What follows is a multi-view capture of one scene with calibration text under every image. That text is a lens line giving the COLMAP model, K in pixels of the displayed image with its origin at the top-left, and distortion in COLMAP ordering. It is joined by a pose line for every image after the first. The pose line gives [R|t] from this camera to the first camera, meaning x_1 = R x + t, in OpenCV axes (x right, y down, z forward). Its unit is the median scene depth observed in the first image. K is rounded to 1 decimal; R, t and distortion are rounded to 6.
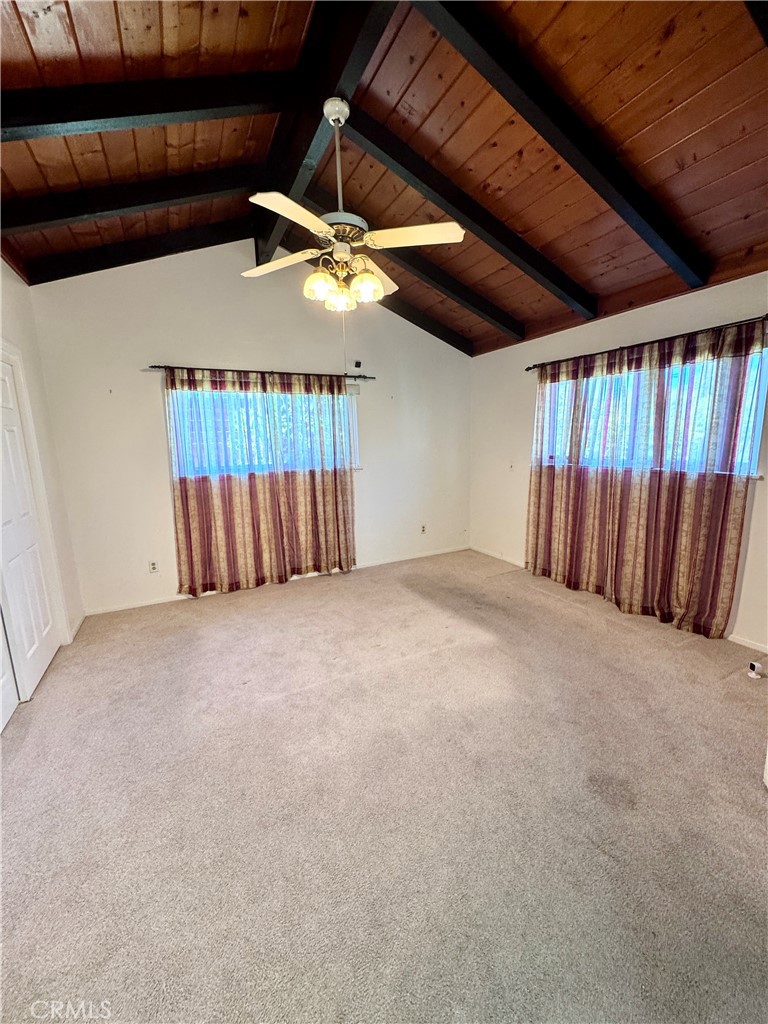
lens RADIAL K [[407.3, 0, 385.7], [0, 407.3, 511.2], [0, 0, 1]] dist [-0.001396, 0.000035]
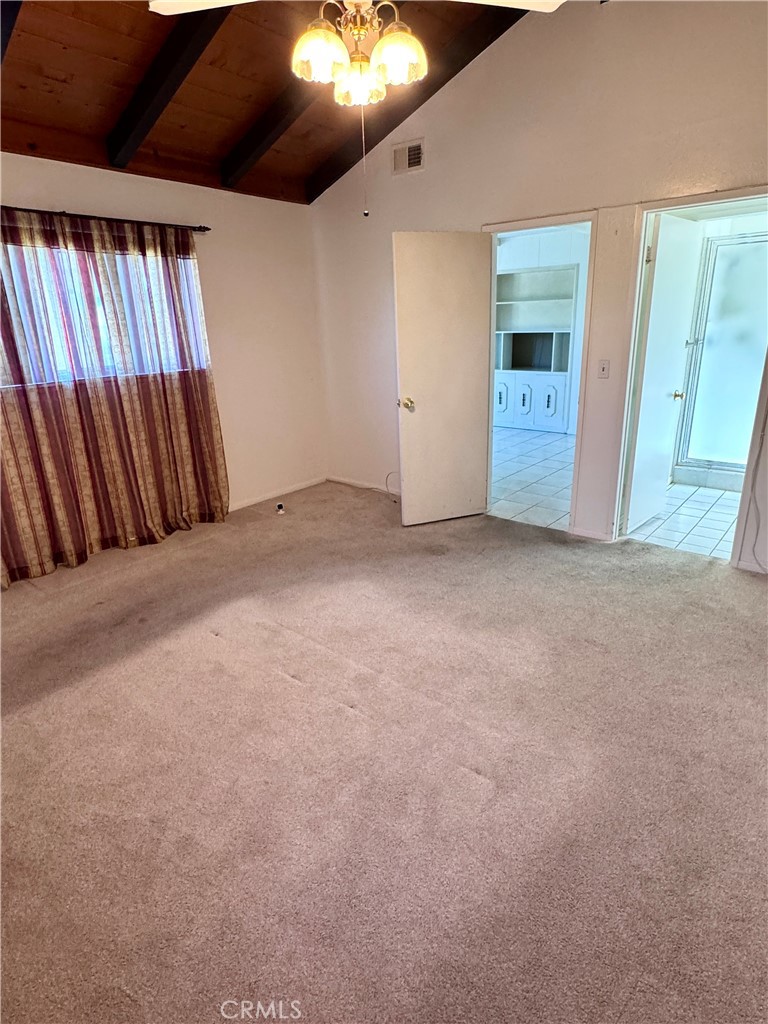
lens RADIAL K [[567.2, 0, 384.5], [0, 567.2, 508.3], [0, 0, 1]] dist [-0.003034, 0.000681]
pose [[-0.395534, -0.252723, 0.882997, -0.563456], [0.202892, 0.913604, 0.352367, -0.128869], [-0.895761, 0.318526, -0.310086, 0.791015]]
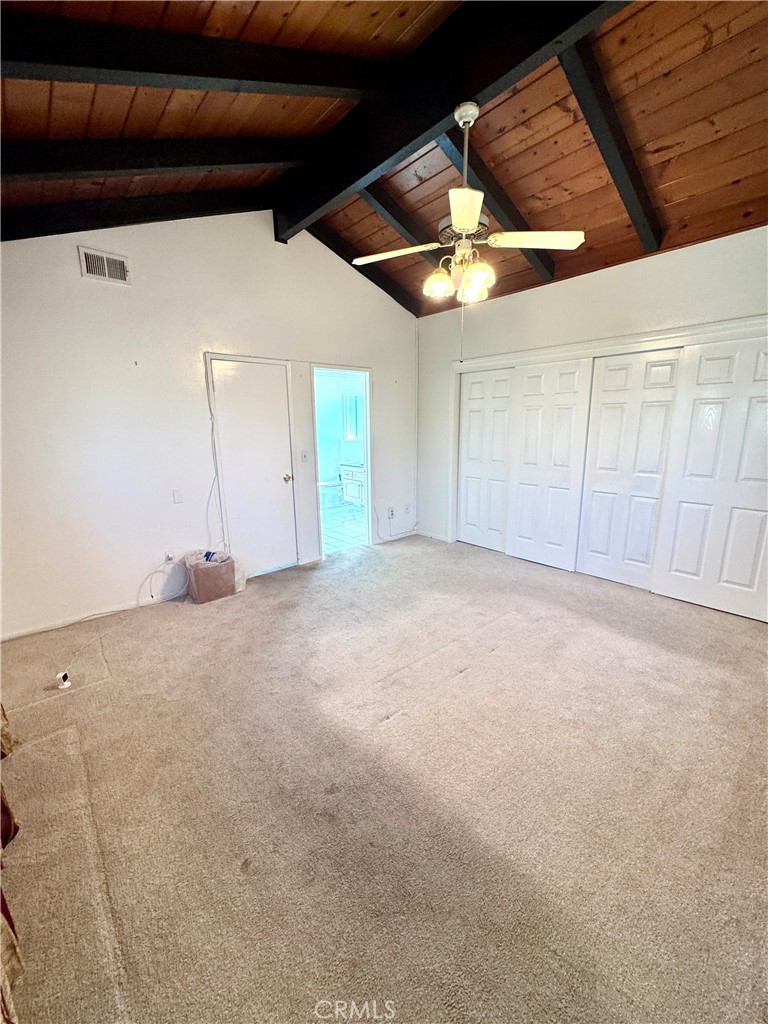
lens RADIAL K [[407.3, 0, 385.7], [0, 407.3, 511.2], [0, 0, 1]] dist [-0.001396, 0.000035]
pose [[-0.967325, 0.092062, -0.236235, 0.223289], [-0.005798, 0.923471, 0.383624, -0.218667], [0.253473, 0.372459, -0.892763, 1.179718]]
